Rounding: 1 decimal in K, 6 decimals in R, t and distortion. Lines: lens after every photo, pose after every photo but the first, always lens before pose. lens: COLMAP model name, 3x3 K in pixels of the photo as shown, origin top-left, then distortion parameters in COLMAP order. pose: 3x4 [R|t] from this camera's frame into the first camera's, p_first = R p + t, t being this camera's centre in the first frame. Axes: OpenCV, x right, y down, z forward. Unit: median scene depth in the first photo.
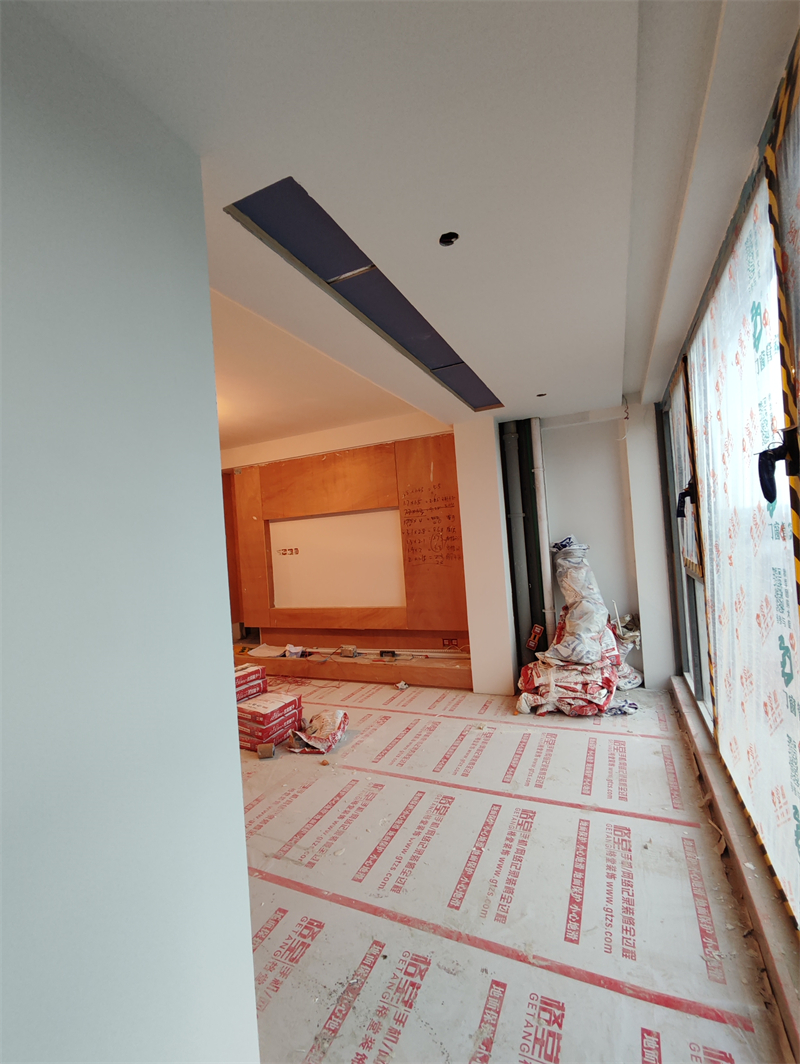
lens RADIAL K [[483.4, 0, 386.5], [0, 483.4, 533.1], [0, 0, 1]] dist [-0.000656, 0.003346]
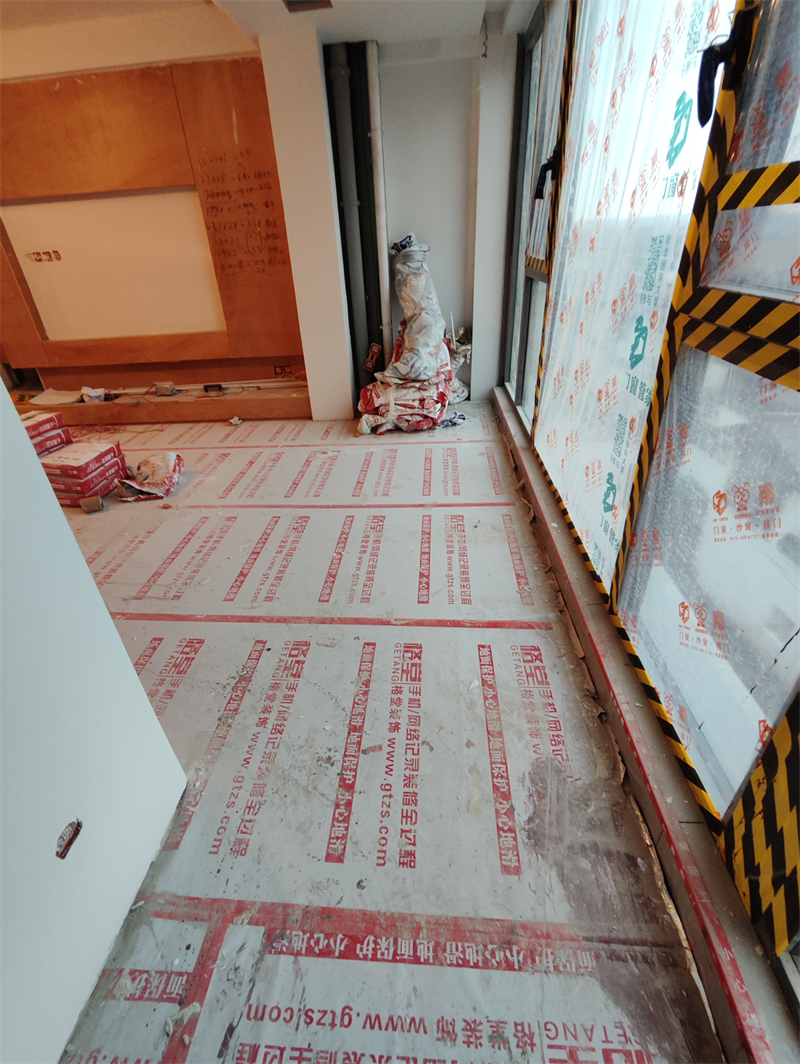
lens RADIAL K [[483.4, 0, 384.3], [0, 483.4, 533.0], [0, 0, 1]] dist [-0.000656, 0.003346]
pose [[0.938687, -0.166307, 0.302007, -0.019898], [-0.009367, 0.863341, 0.504535, 0.037880], [-0.344642, -0.476429, 0.808849, 0.063375]]
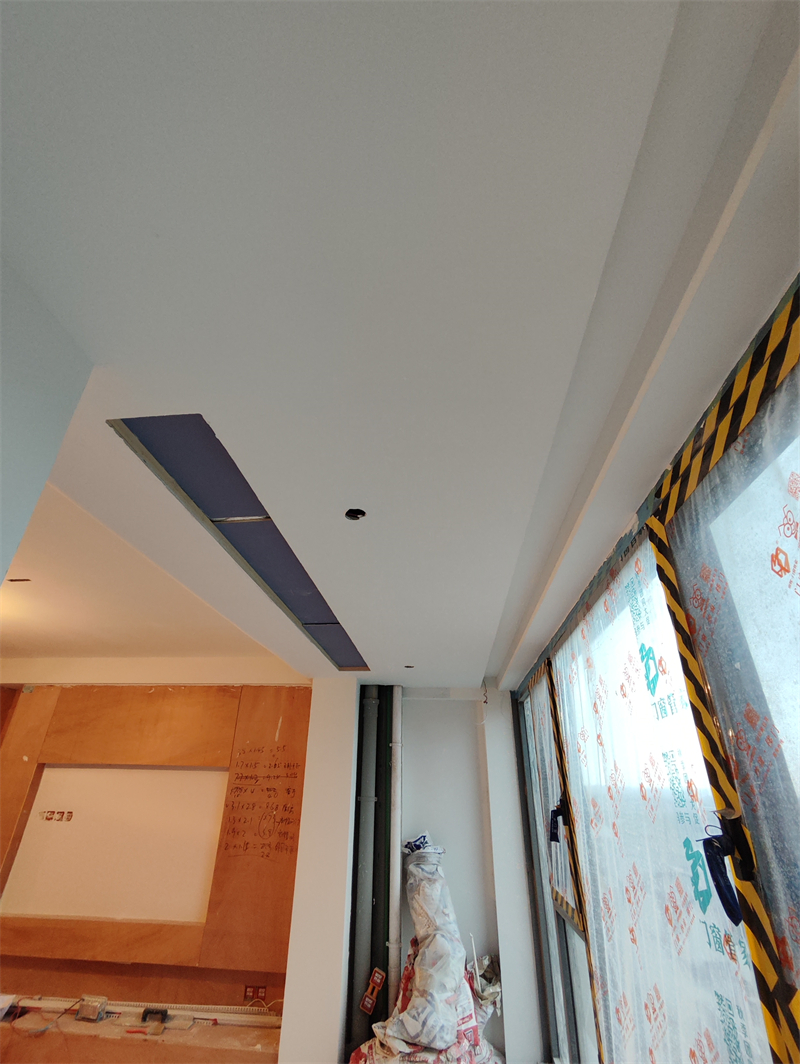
lens RADIAL K [[483.4, 0, 384.8], [0, 483.4, 533.6], [0, 0, 1]] dist [-0.000656, 0.003346]
pose [[0.943934, 0.231535, 0.235332, -0.013158], [-0.097751, 0.876887, -0.470653, -0.058185], [-0.315332, 0.421261, 0.850356, 0.083731]]
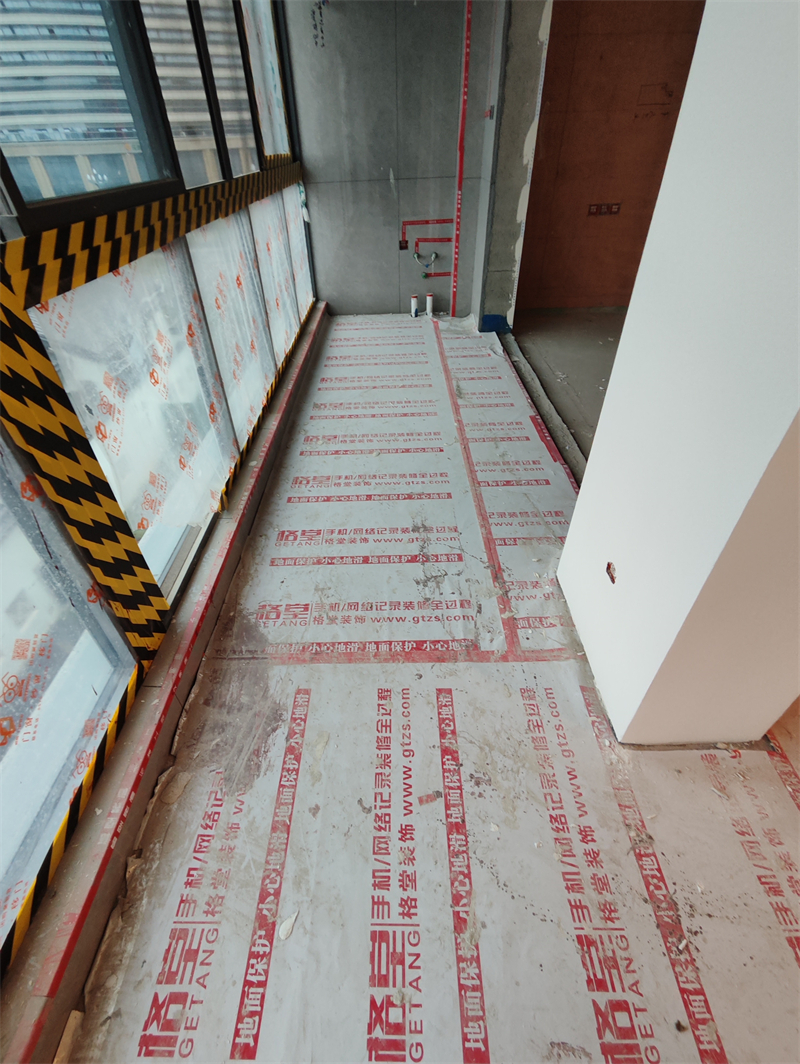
lens RADIAL K [[483.4, 0, 384.7], [0, 483.4, 535.3], [0, 0, 1]] dist [-0.000656, 0.003346]
pose [[-0.904415, 0.343045, -0.253681, 0.107558], [0.106247, 0.756936, 0.644794, 0.034354], [0.413214, 0.556208, -0.721032, 0.418341]]
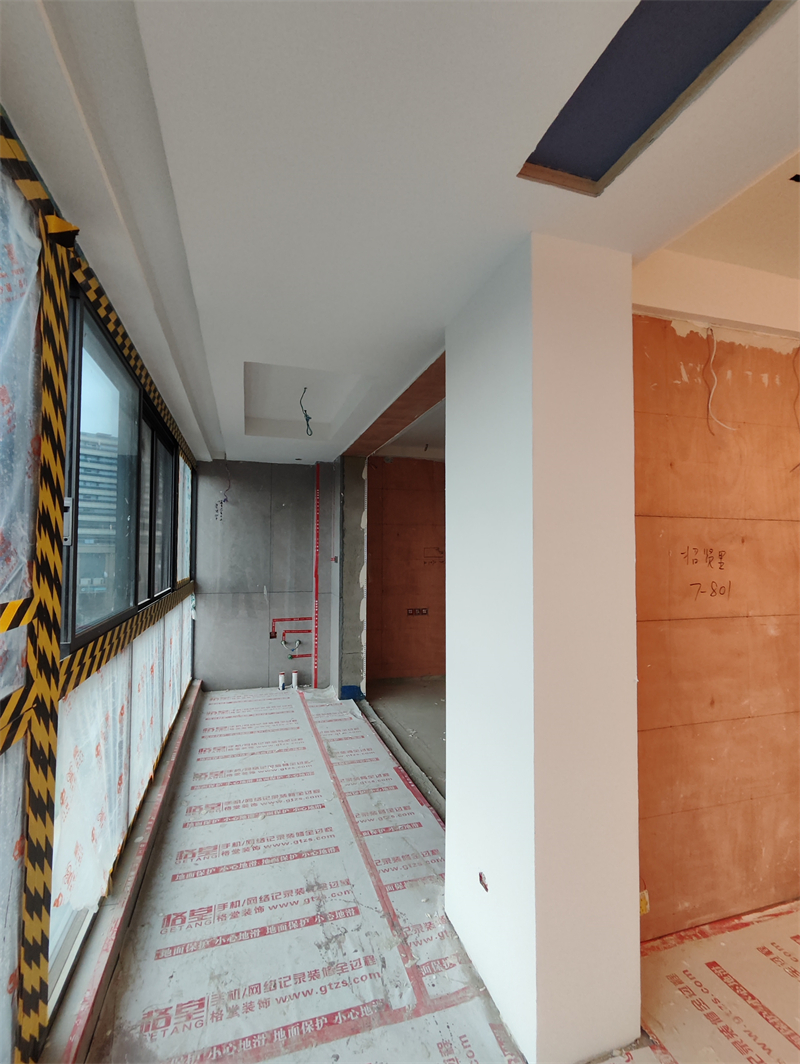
lens RADIAL K [[483.4, 0, 388.8], [0, 483.4, 532.8], [0, 0, 1]] dist [-0.000656, 0.003346]
pose [[-0.743498, 0.040243, -0.667526, 0.225326], [0.054913, 0.998491, -0.000967, -0.023196], [0.666479, -0.037375, -0.744586, 0.531181]]
